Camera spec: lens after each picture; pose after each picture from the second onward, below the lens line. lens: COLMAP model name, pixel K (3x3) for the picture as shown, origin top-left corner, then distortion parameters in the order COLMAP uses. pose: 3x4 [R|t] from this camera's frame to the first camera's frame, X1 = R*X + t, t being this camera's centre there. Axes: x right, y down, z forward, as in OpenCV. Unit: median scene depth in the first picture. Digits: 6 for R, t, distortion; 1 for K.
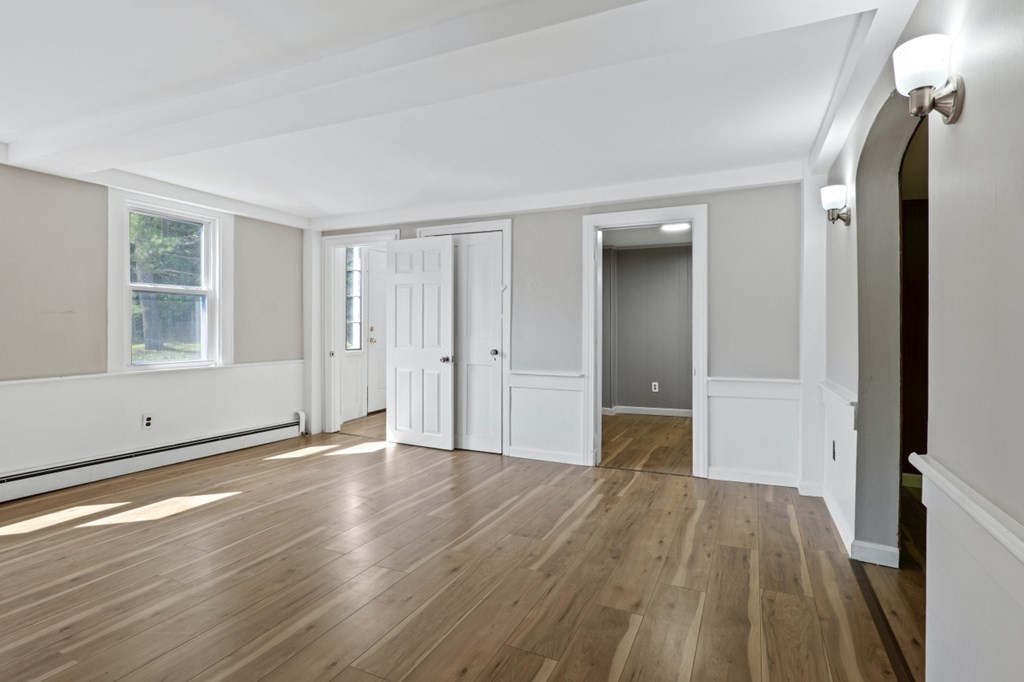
lens RADIAL K [[519.8, 0, 514.0], [0, 519.8, 335.2], [0, 0, 1]] dist [-0.014406, 0.003717]
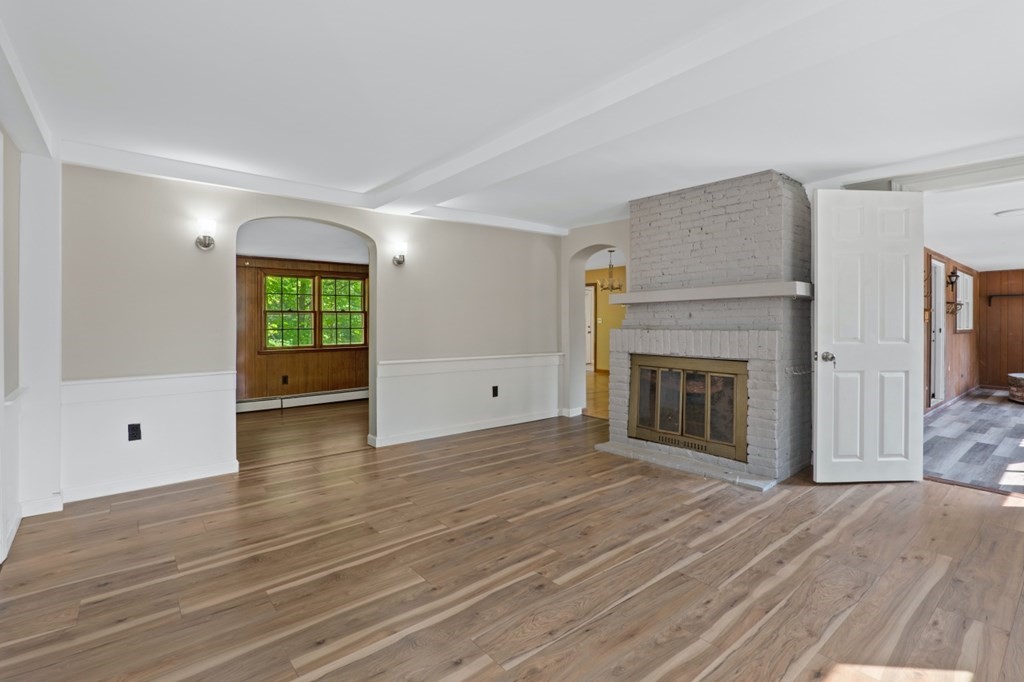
lens RADIAL K [[481.9, 0, 510.1], [0, 481.9, 320.0], [0, 0, 1]] dist [-0.011339, 0.001195]
pose [[-0.898286, 0.000451, 0.439412, -0.645375], [0.010493, 0.999736, 0.020424, -0.039812], [-0.439286, 0.022958, -0.898054, 1.733913]]
